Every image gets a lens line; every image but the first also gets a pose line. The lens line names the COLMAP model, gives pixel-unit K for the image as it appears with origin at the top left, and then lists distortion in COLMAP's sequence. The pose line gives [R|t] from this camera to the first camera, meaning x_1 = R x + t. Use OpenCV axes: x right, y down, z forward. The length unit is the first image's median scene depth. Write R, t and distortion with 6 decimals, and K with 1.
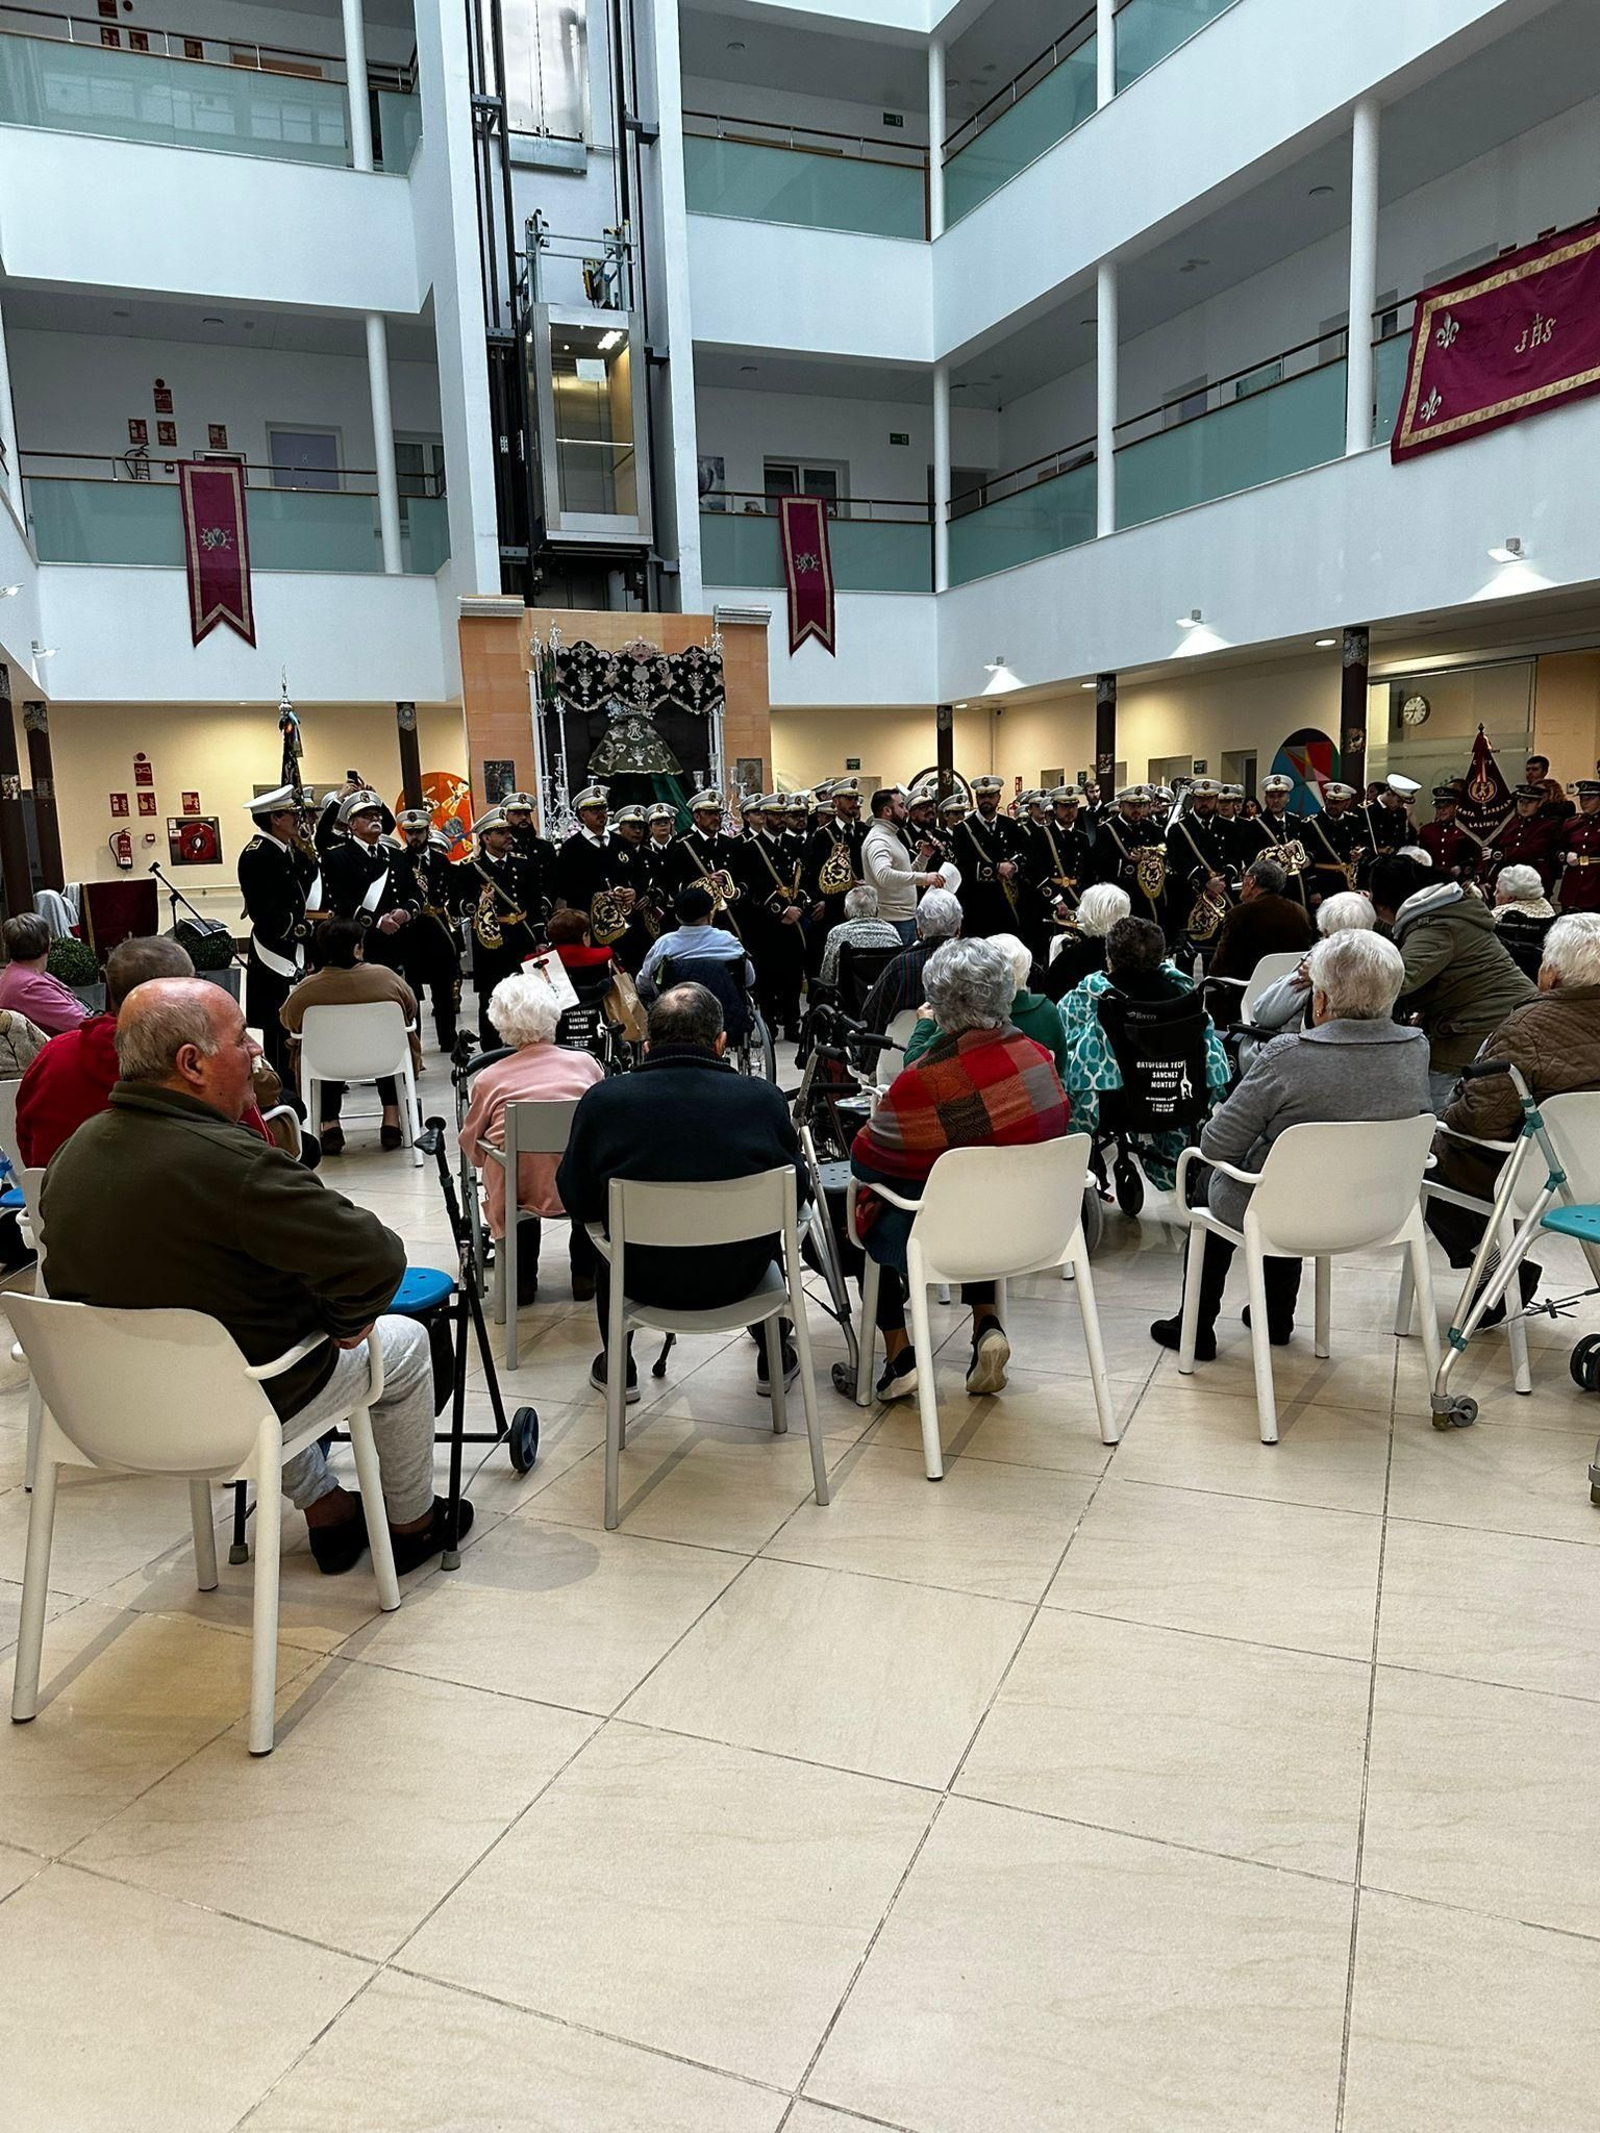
lens RADIAL K [[1563.1, 0, 837.2], [0, 1563.1, 1065.1], [0, 0, 1]] dist [0.063062, -0.074453]
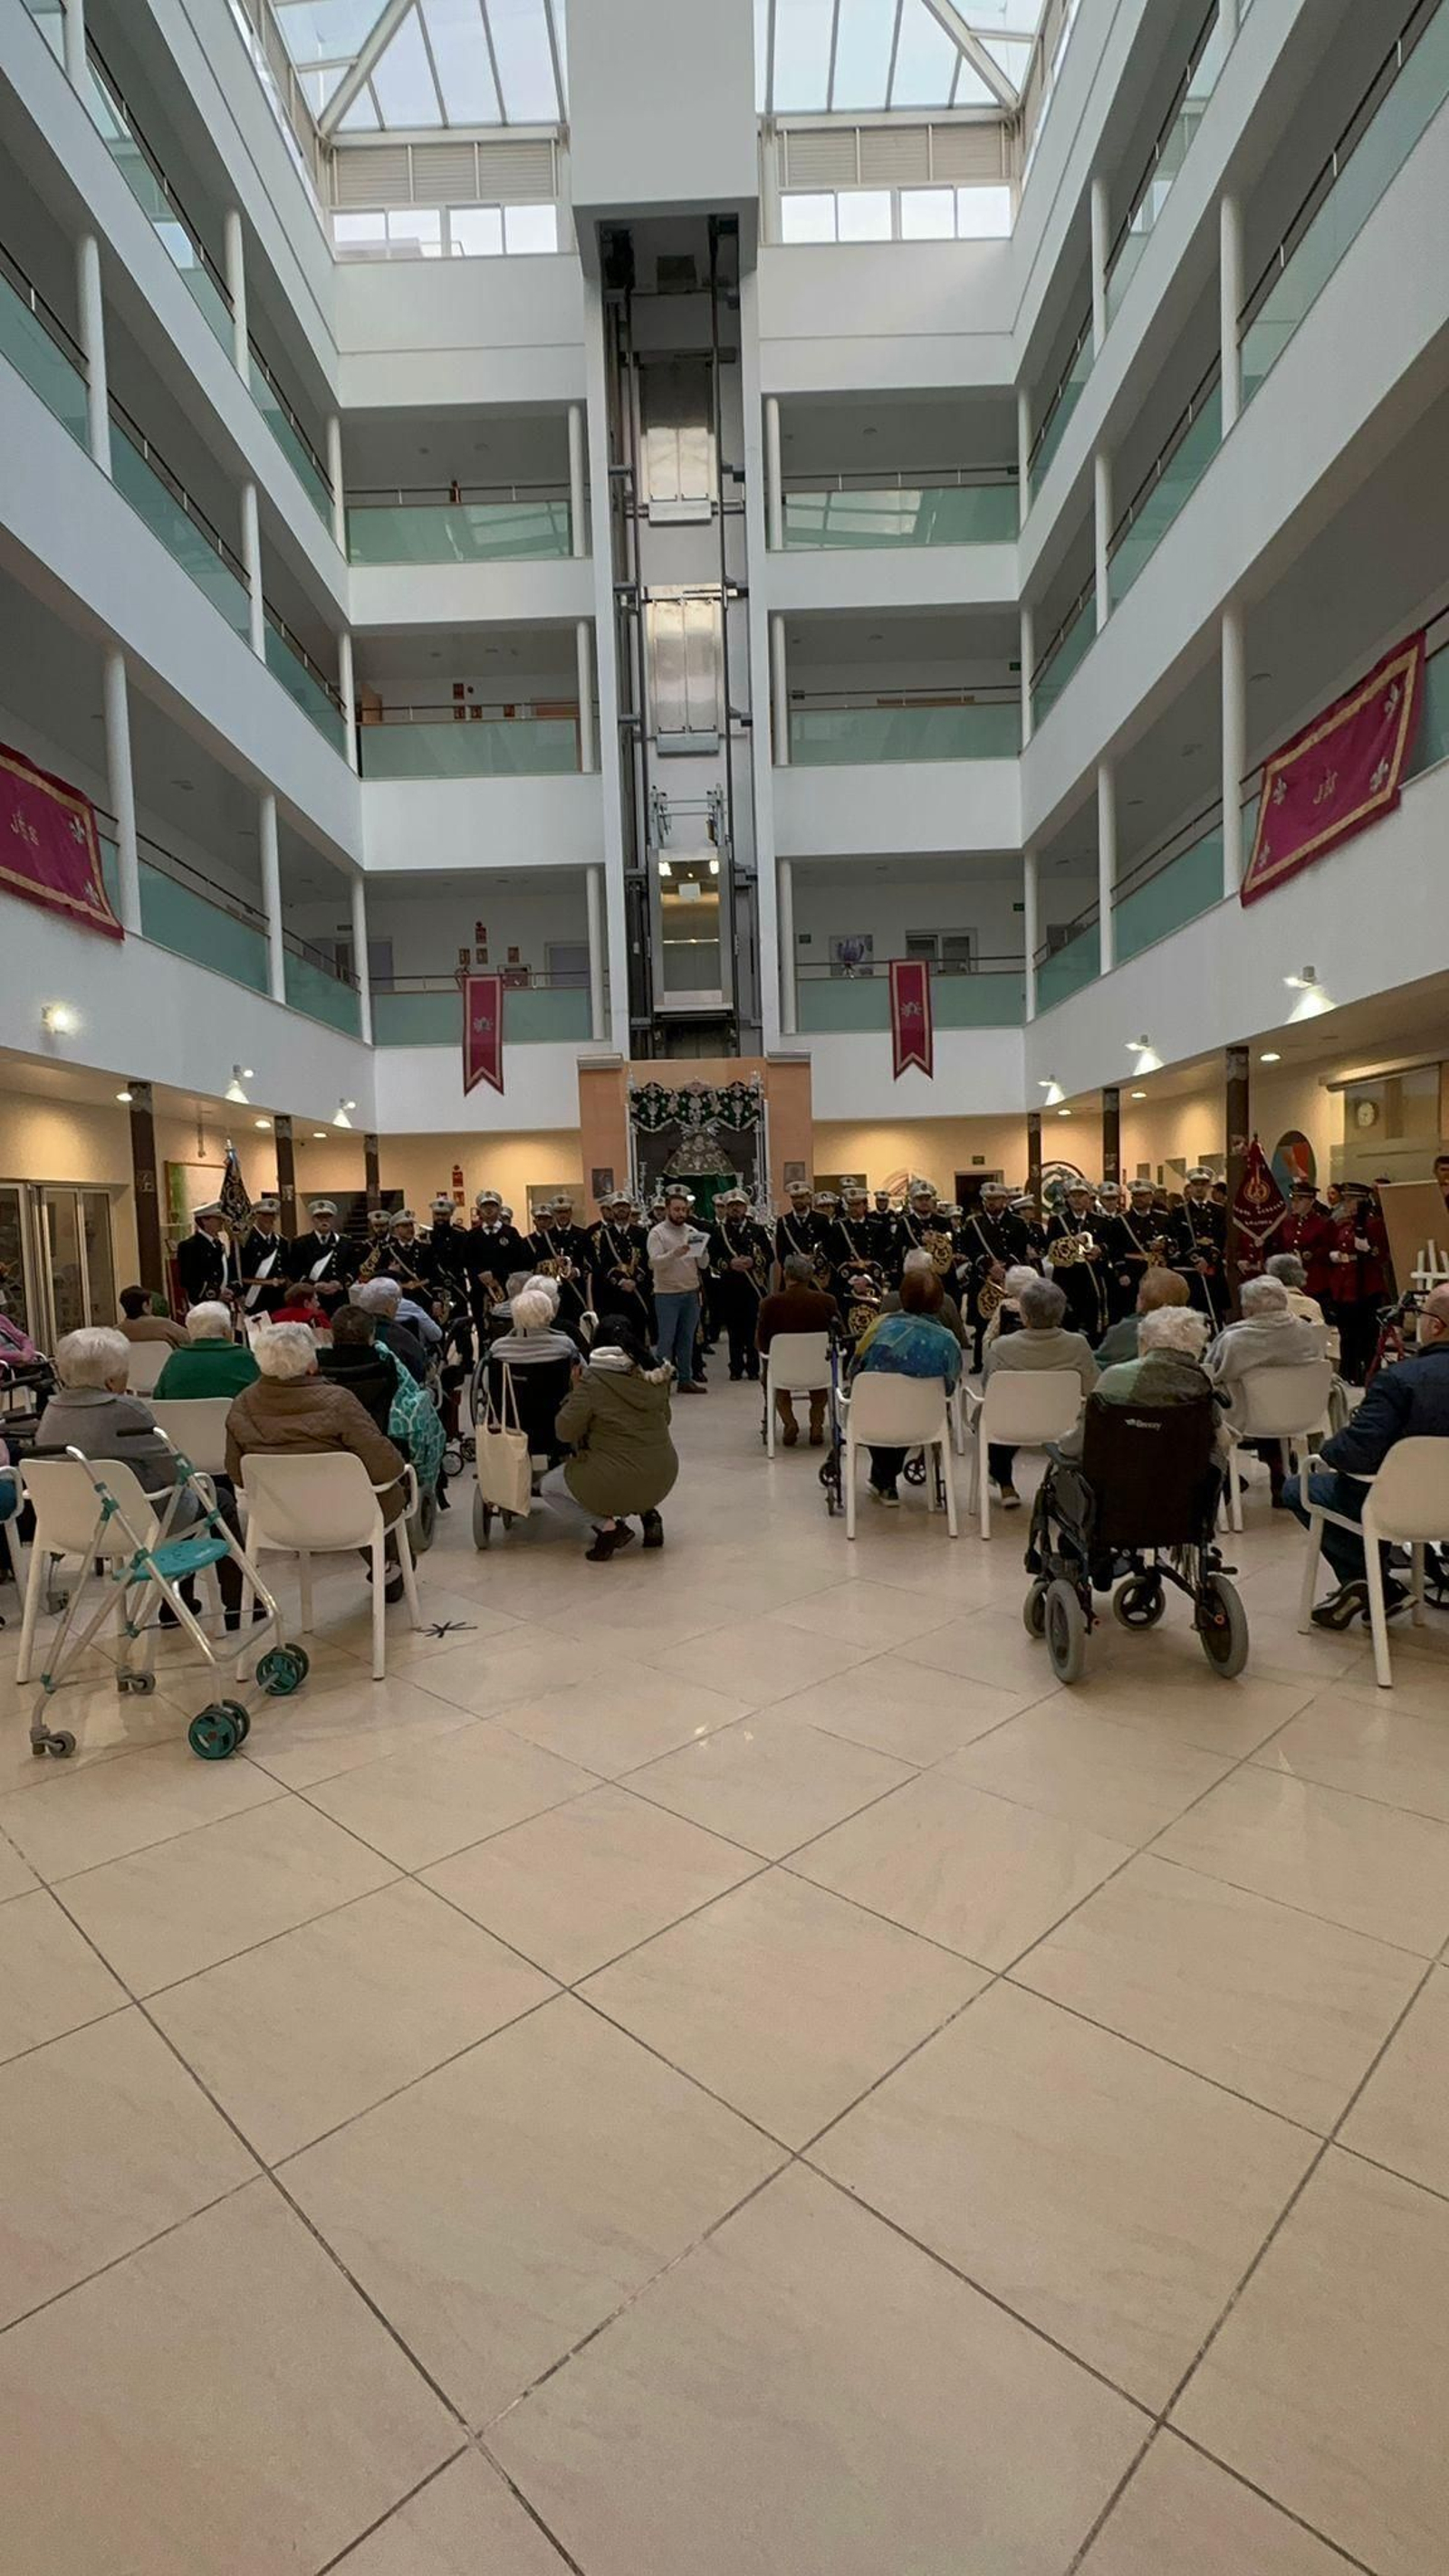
lens RADIAL K [[1221.5, 0, 711.4], [0, 1221.5, 1298.2], [0, 0, 1]] dist [-0.002207, 0.003781]
pose [[0.917569, 0.028372, -0.396562, 0.288621], [-0.056541, 0.996624, -0.059522, -0.018459], [0.393535, 0.077037, 0.916076, 0.048504]]
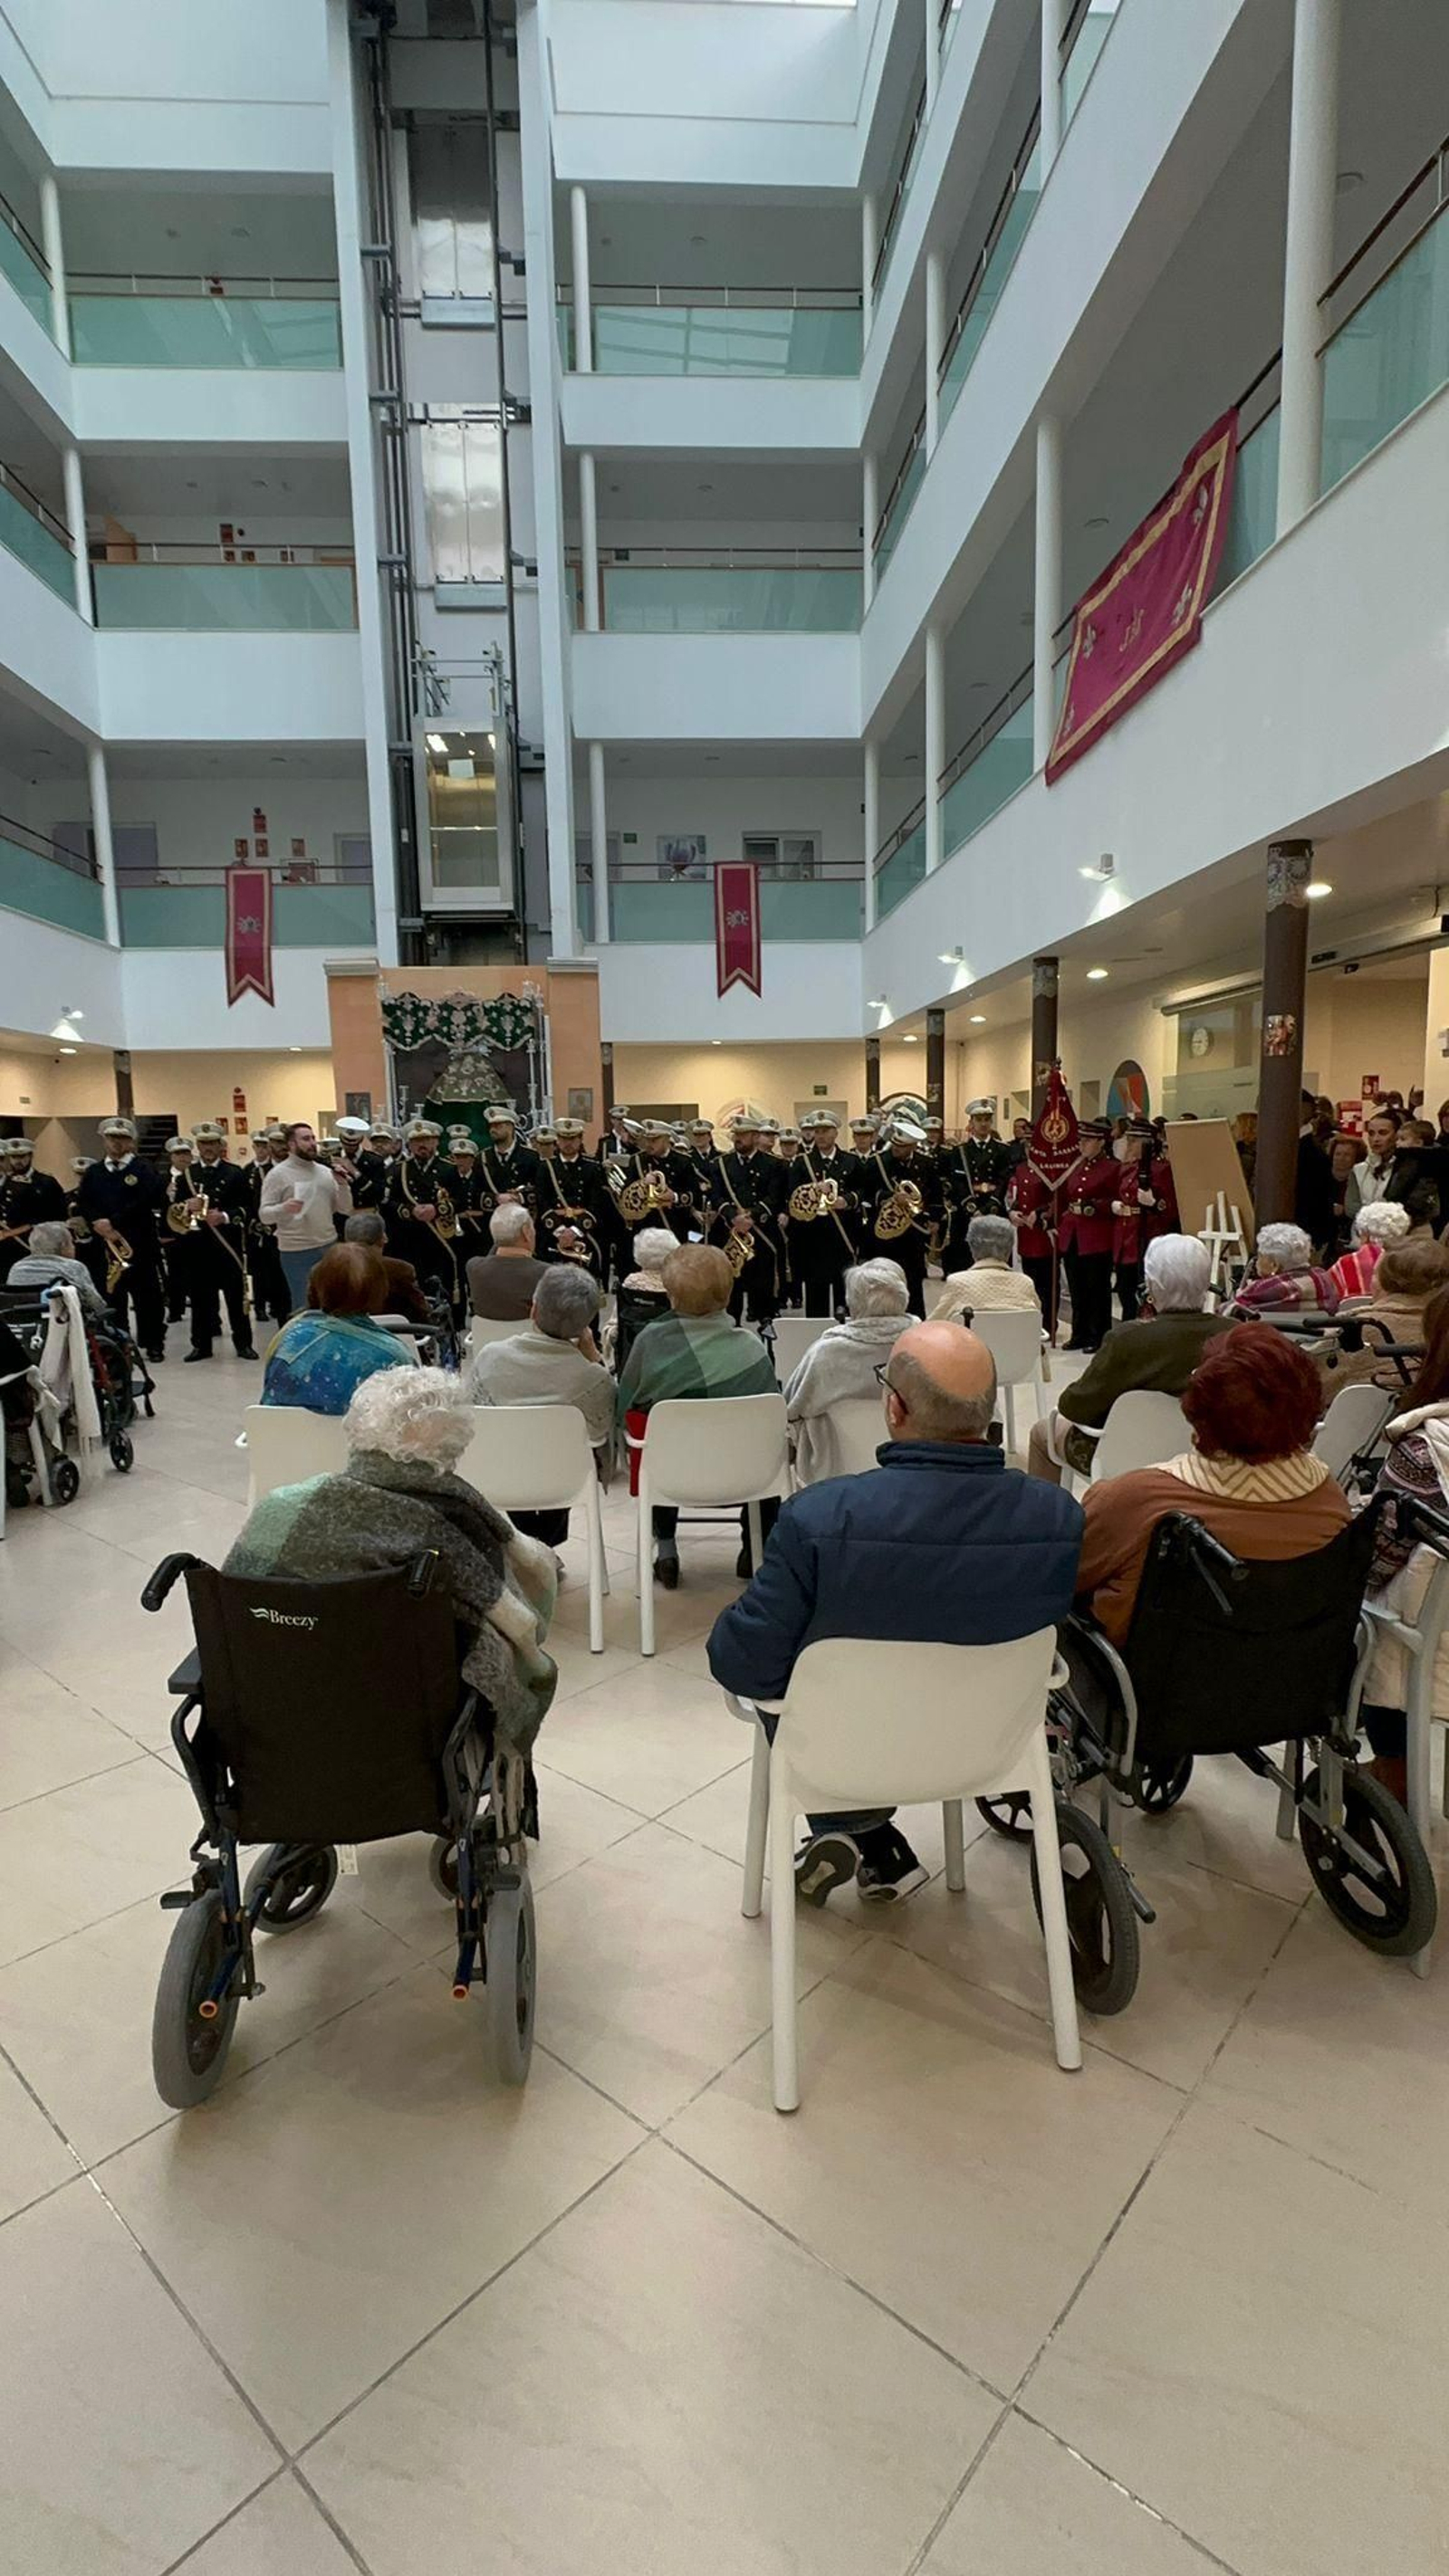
lens RADIAL K [[1221.5, 0, 714.3], [0, 1221.5, 1298.2], [0, 0, 1]] dist [-0.002207, 0.003781]
pose [[0.940991, 0.053577, -0.334163, 0.343455], [-0.059197, 0.998224, -0.006650, -0.042883], [0.333214, 0.026039, 0.942492, 0.196284]]
